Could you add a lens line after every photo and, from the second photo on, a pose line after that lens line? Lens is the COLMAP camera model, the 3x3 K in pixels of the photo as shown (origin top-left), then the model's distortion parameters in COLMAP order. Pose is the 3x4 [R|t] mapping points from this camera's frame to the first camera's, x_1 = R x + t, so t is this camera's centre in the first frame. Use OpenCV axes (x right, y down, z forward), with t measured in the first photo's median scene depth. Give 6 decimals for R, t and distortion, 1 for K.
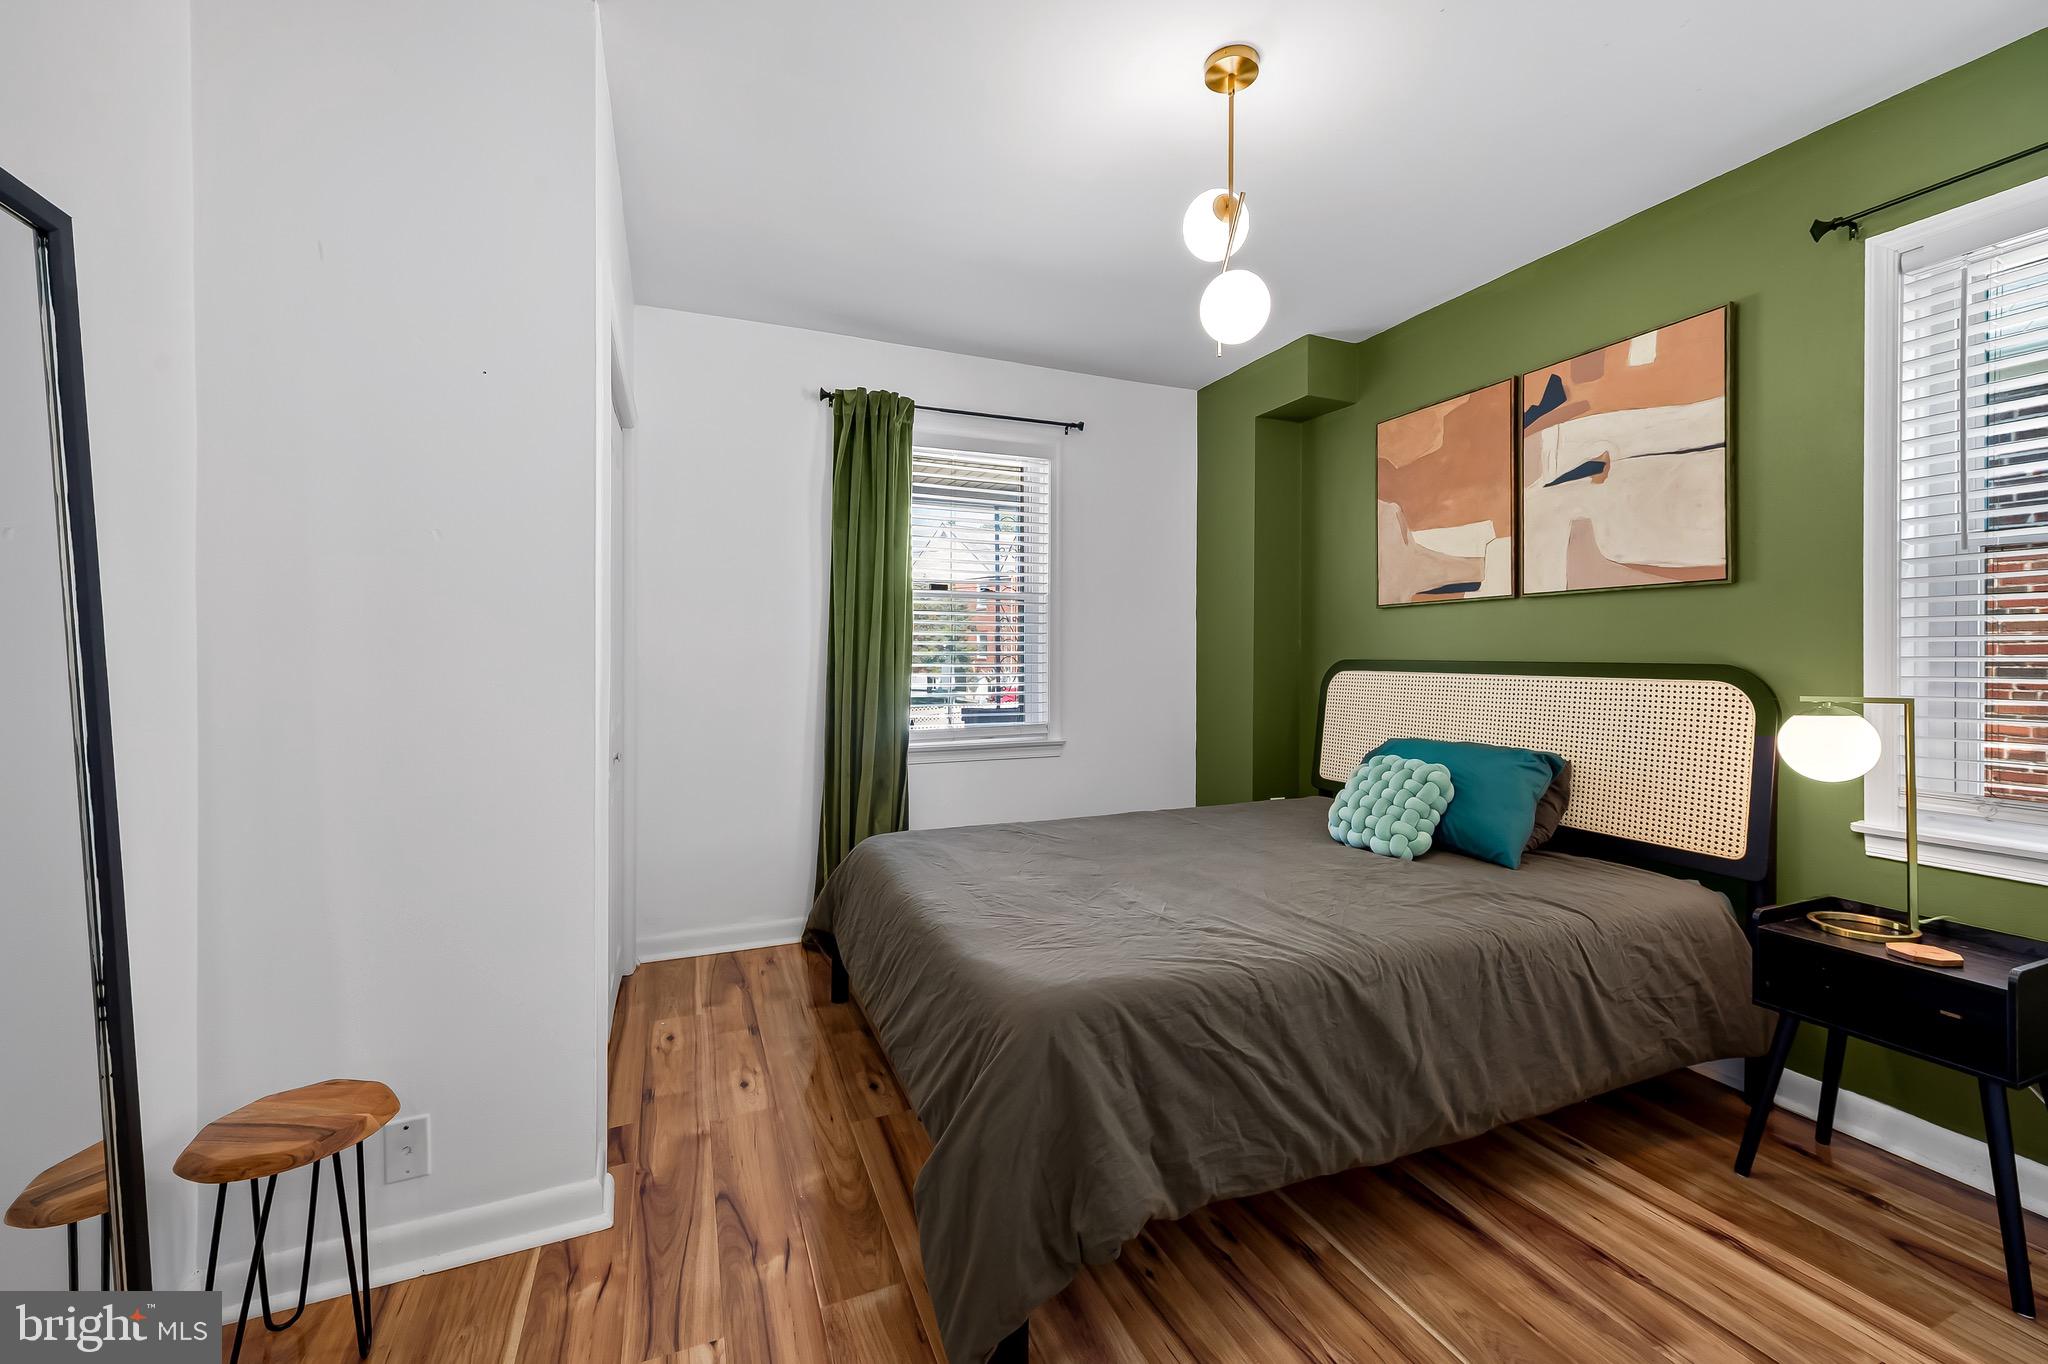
lens RADIAL K [[809.7, 0, 1027.6], [0, 809.7, 662.7], [0, 0, 1]] dist [0.005242, -0.000756]
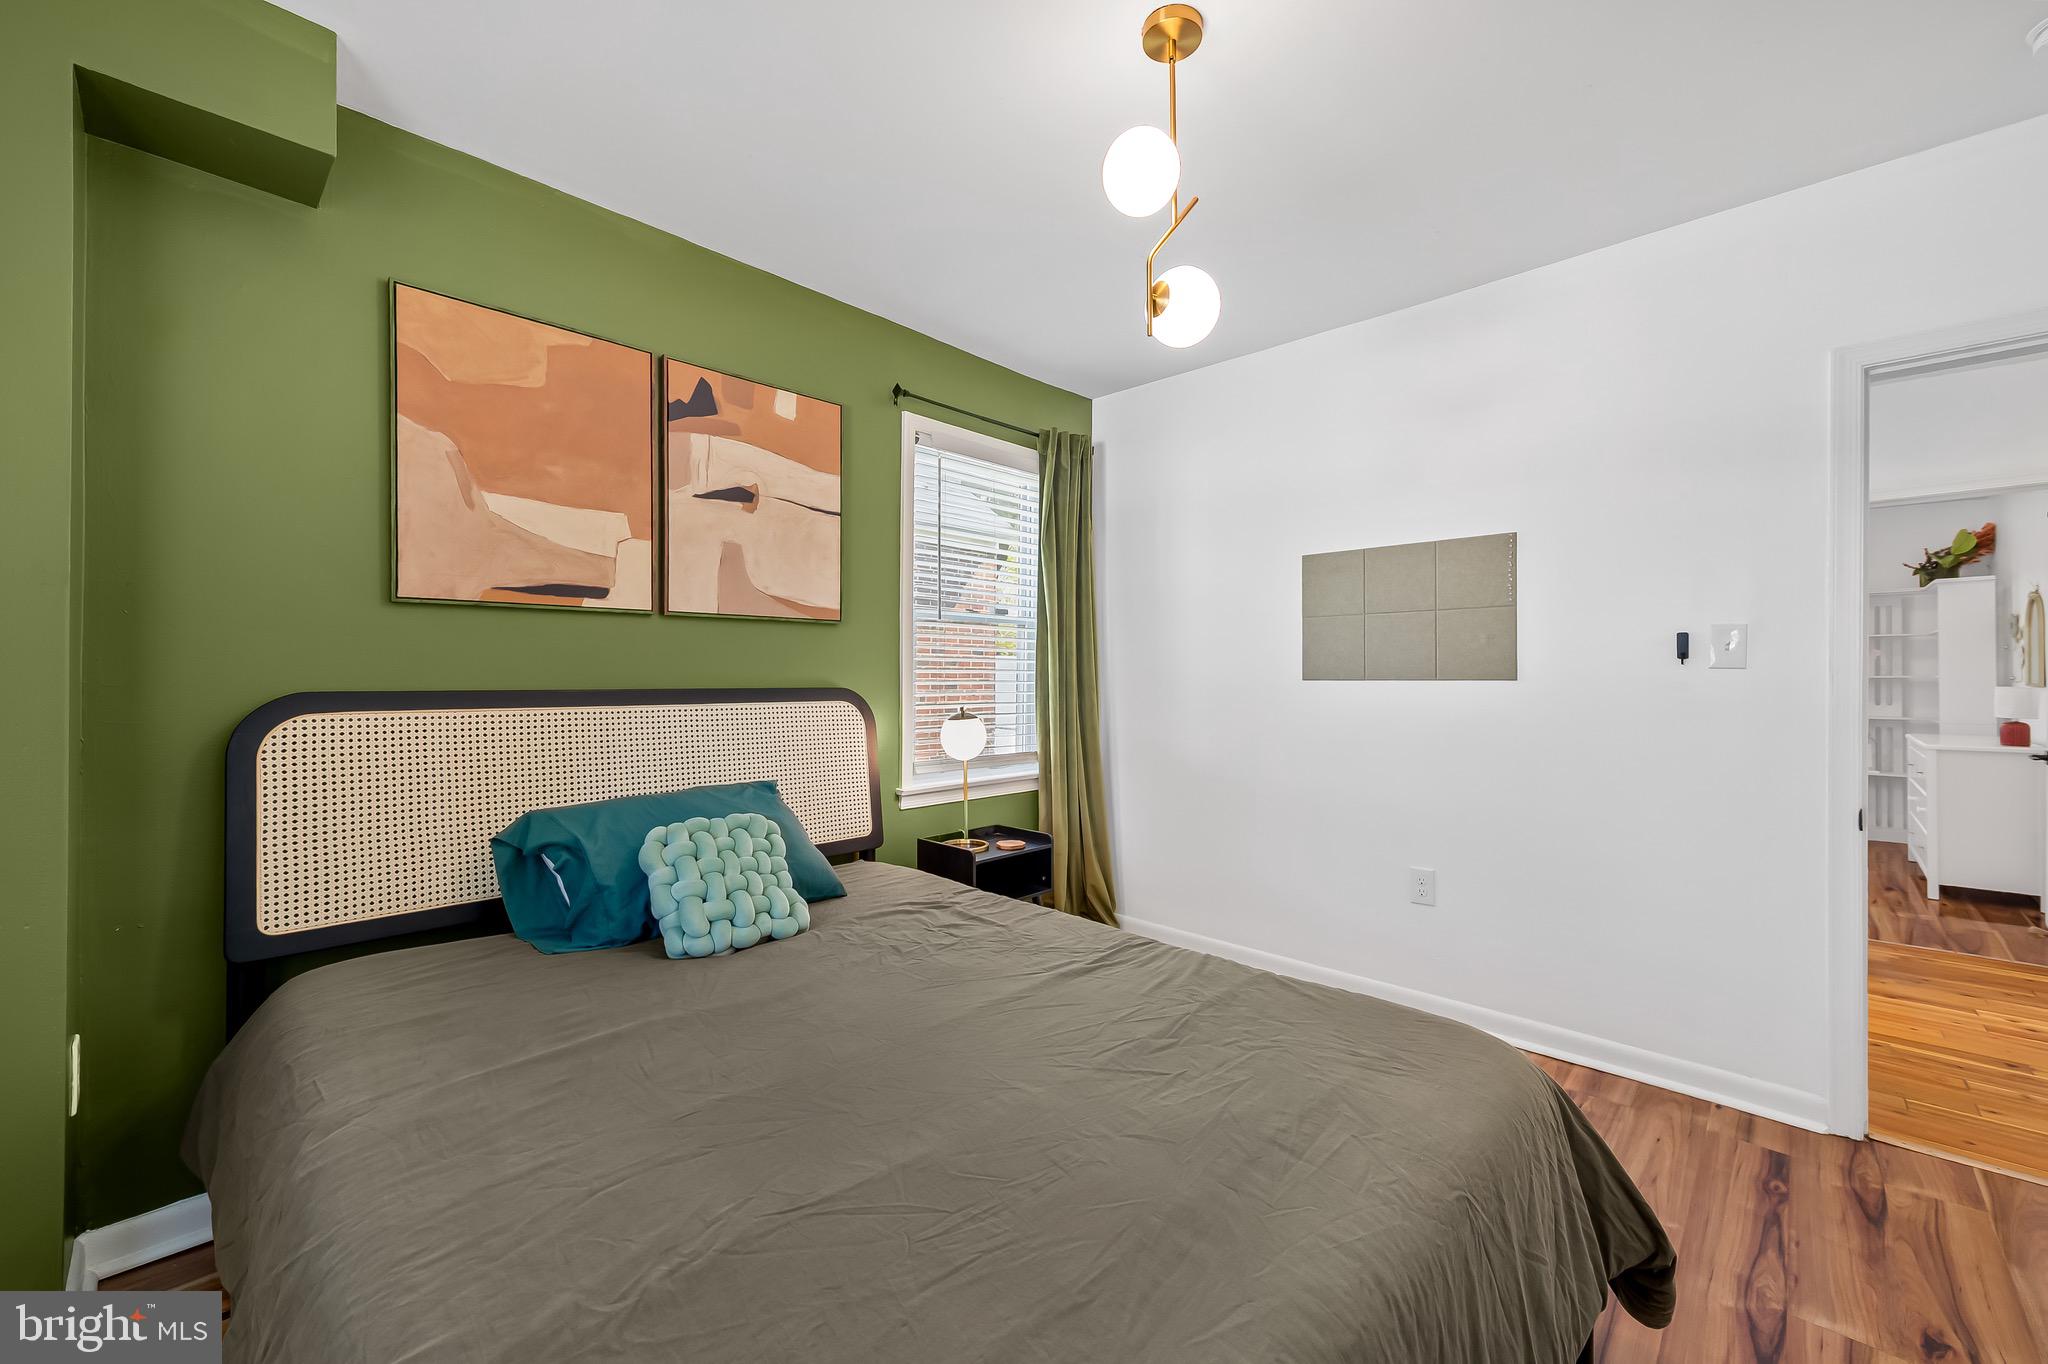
lens RADIAL K [[809.7, 0, 1025.1], [0, 809.7, 682.0], [0, 0, 1]] dist [0.005242, -0.000756]
pose [[-0.397526, -0.002838, 0.917587, -0.334765], [0.013060, 0.999876, 0.008750, -0.011411], [-0.917498, 0.015462, -0.397440, 0.991998]]
